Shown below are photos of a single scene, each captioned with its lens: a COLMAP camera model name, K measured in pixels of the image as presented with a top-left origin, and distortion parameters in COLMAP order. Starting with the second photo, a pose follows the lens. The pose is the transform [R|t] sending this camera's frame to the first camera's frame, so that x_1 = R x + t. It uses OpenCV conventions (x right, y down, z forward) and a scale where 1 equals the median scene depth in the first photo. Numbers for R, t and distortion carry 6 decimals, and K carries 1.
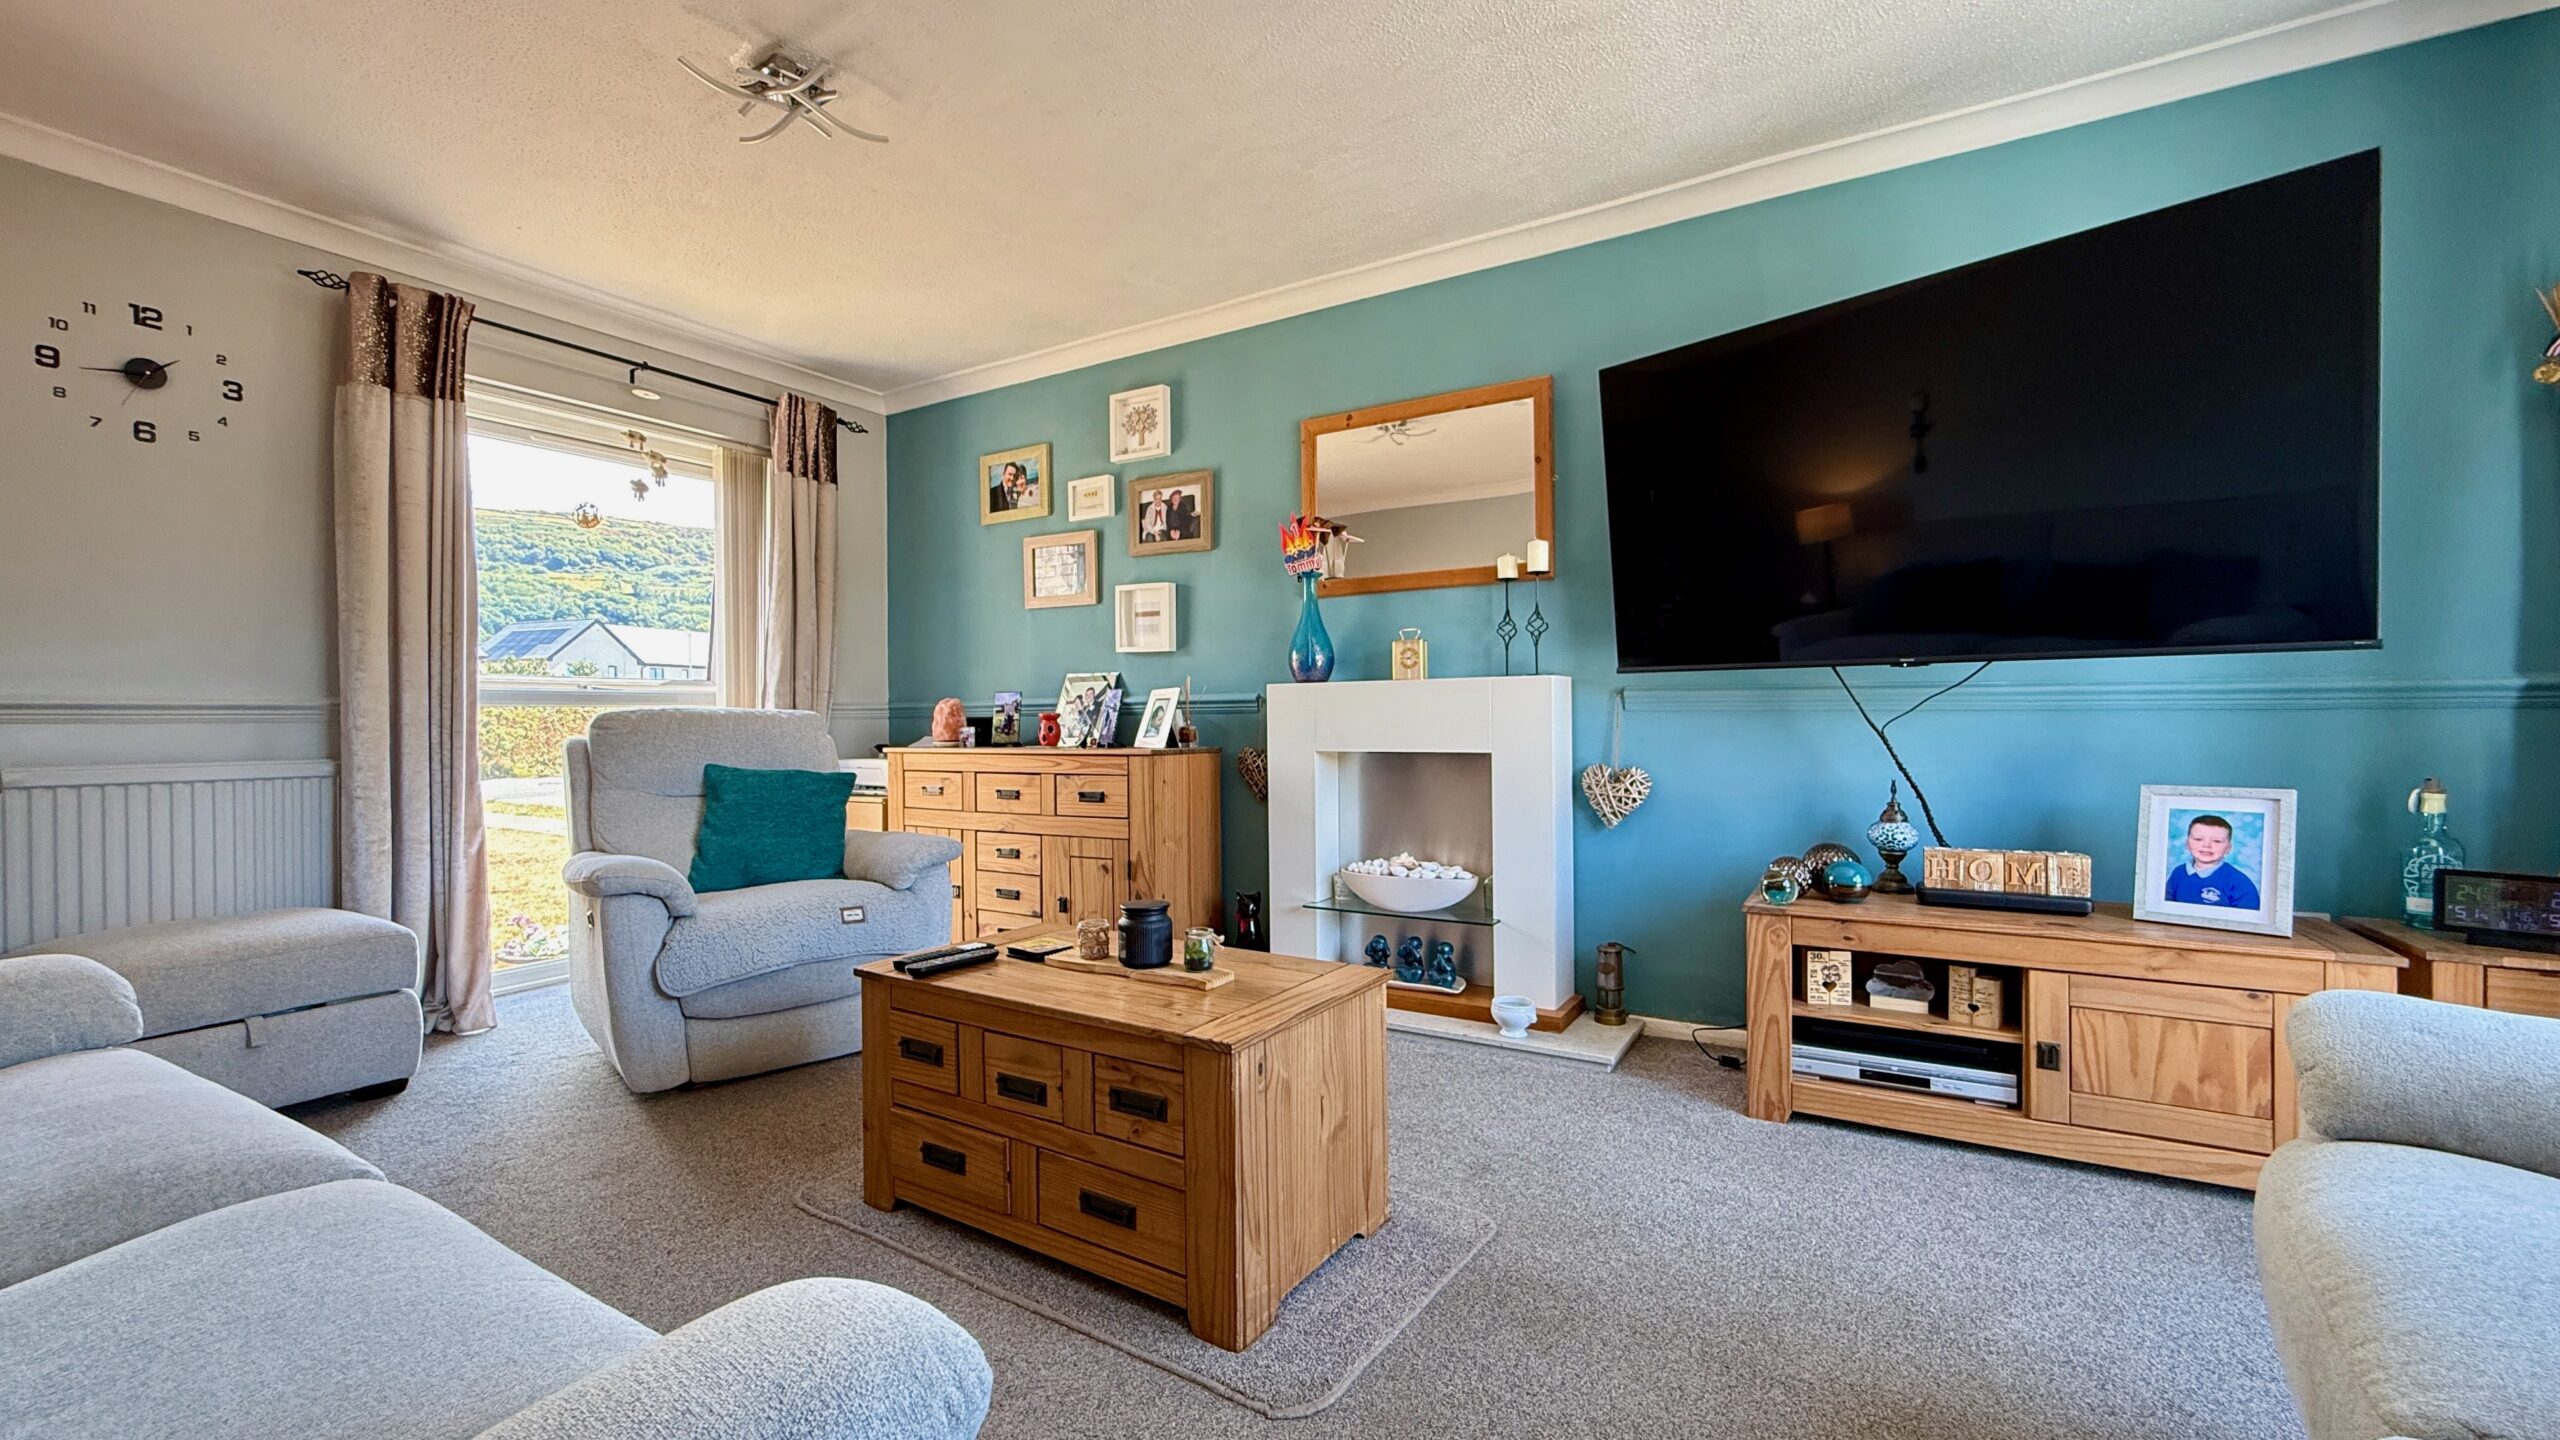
lens RADIAL K [[1021.7, 0, 1276.0], [0, 1021.7, 720.9], [0, 0, 1]] dist [0.001192, 0.000004]
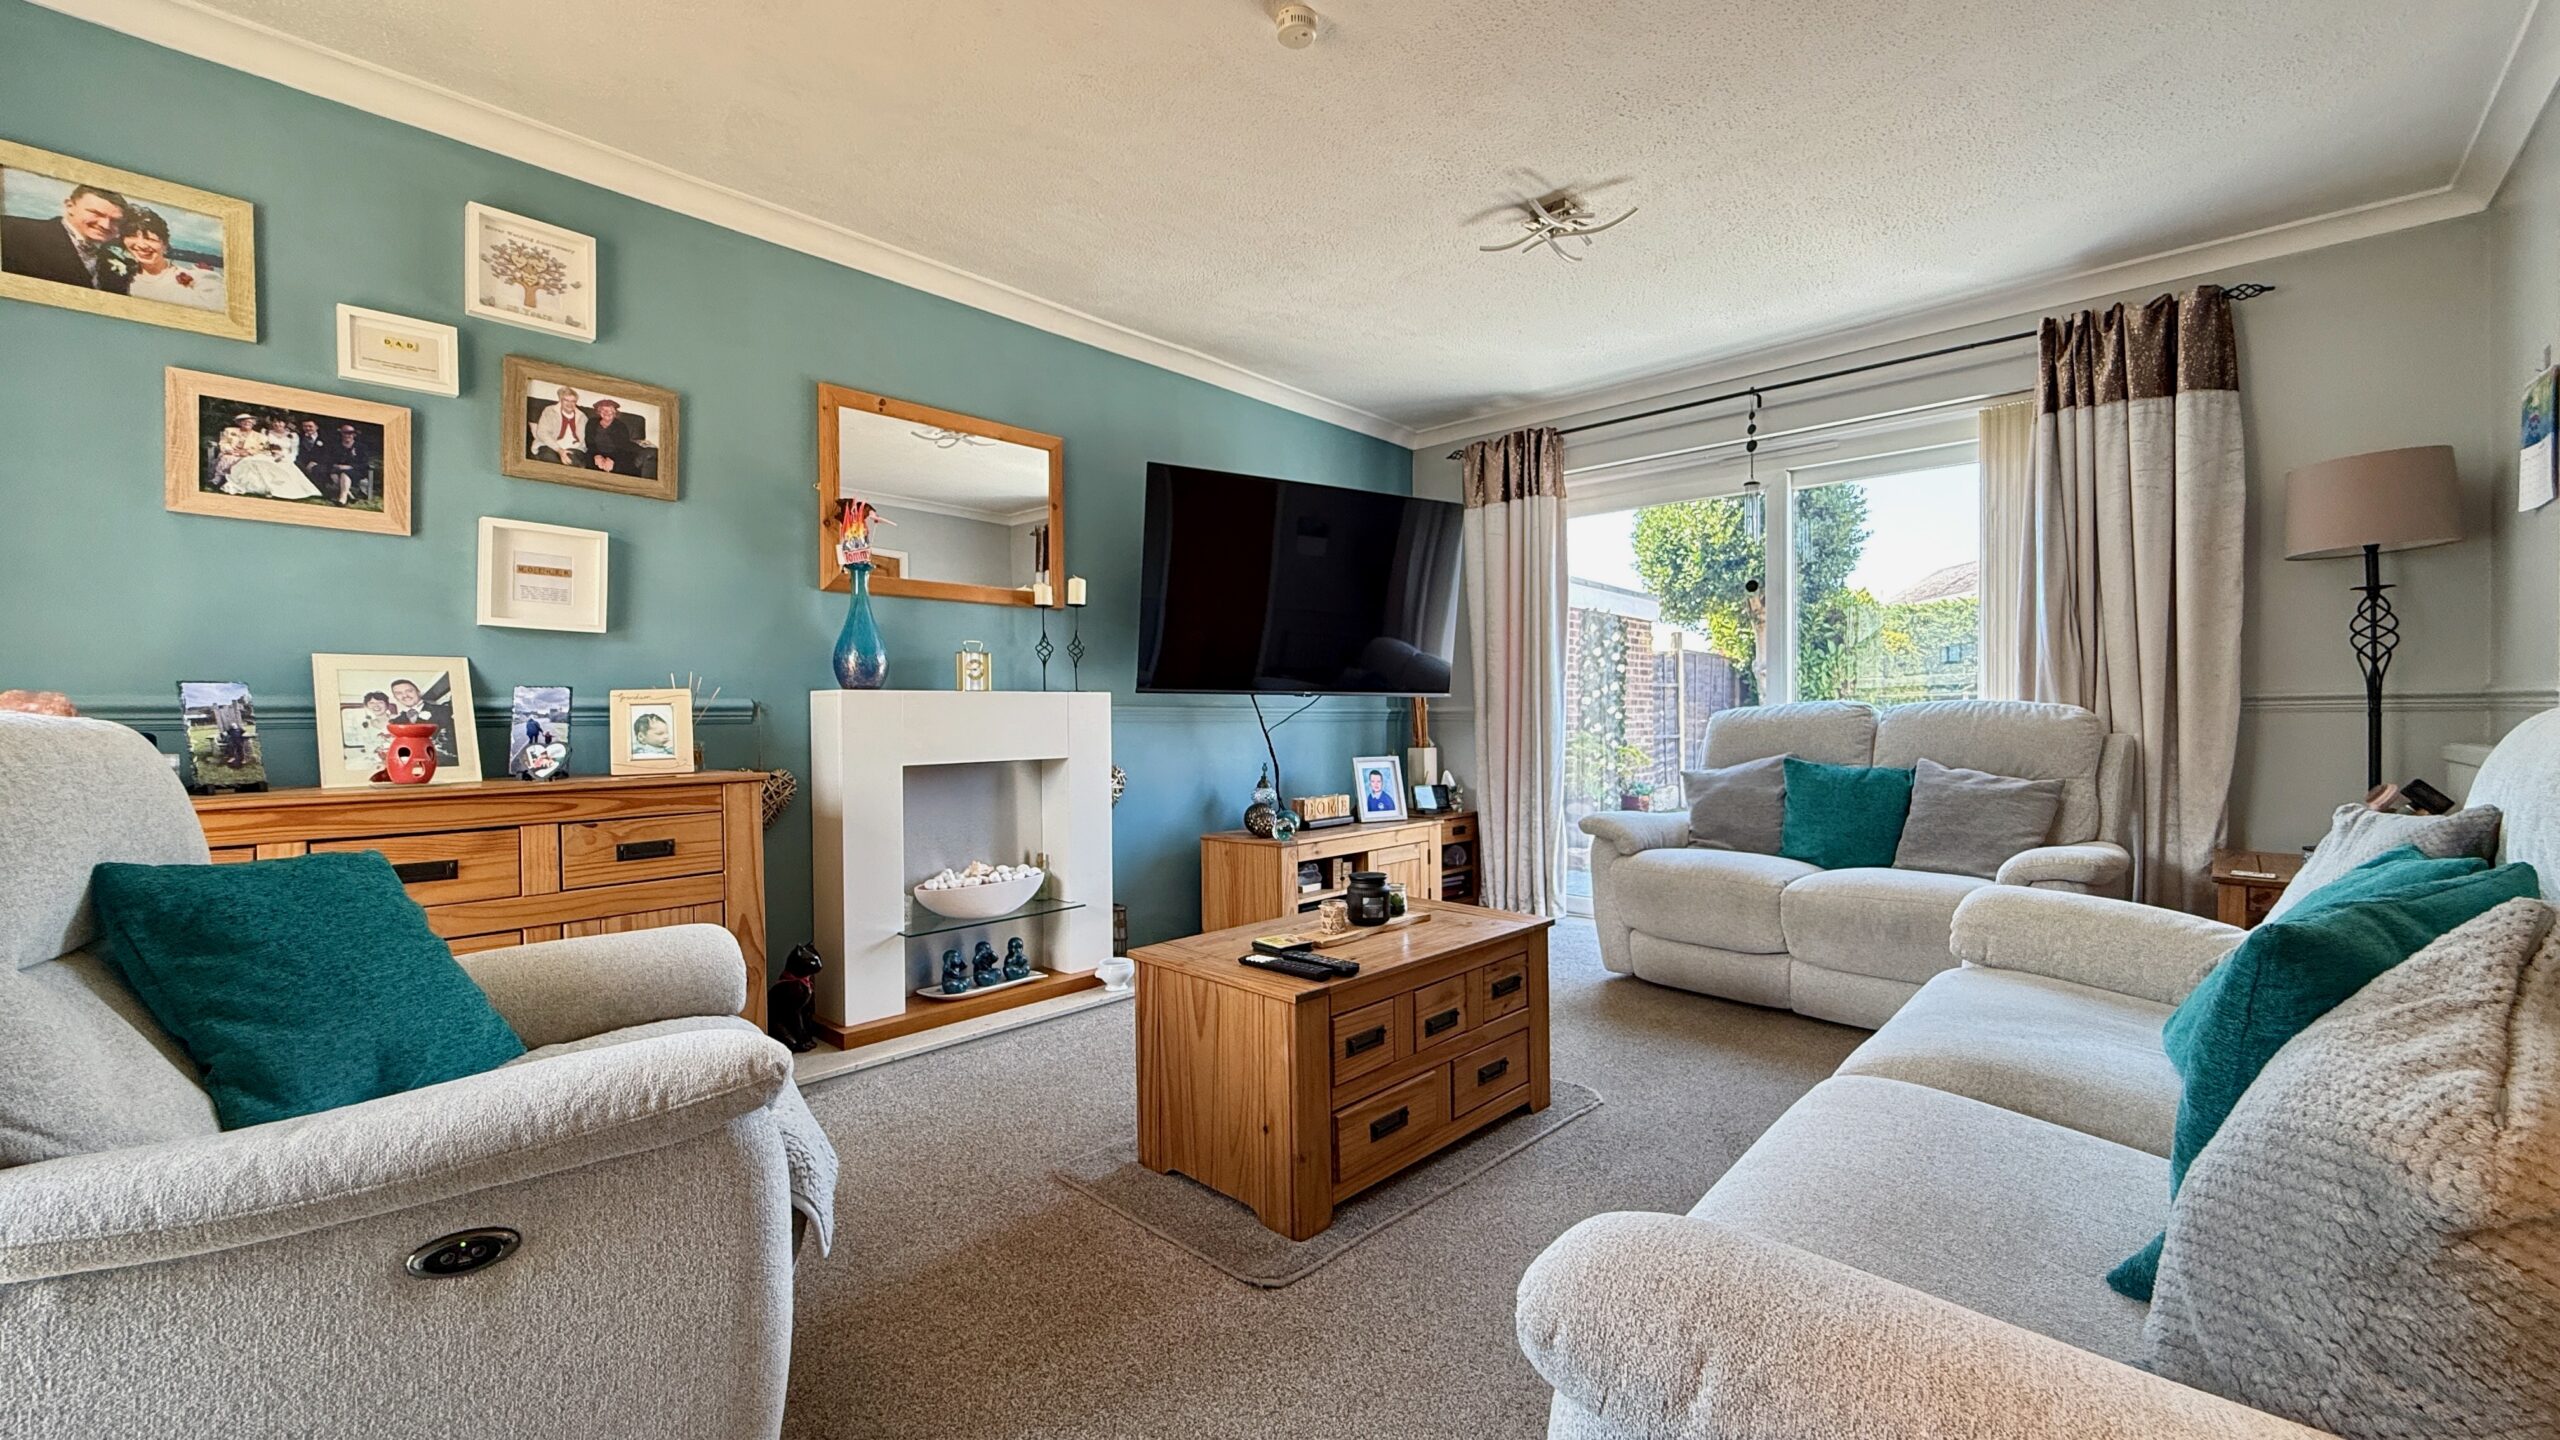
lens RADIAL K [[1021.7, 0, 1277.9], [0, 1021.7, 719.8], [0, 0, 1]] dist [0.001192, 0.000004]
pose [[0.198074, 0.003269, 0.980182, -0.690729], [0.009968, 0.999936, -0.005349, -0.002468], [-0.980136, 0.010830, 0.198029, 0.430436]]
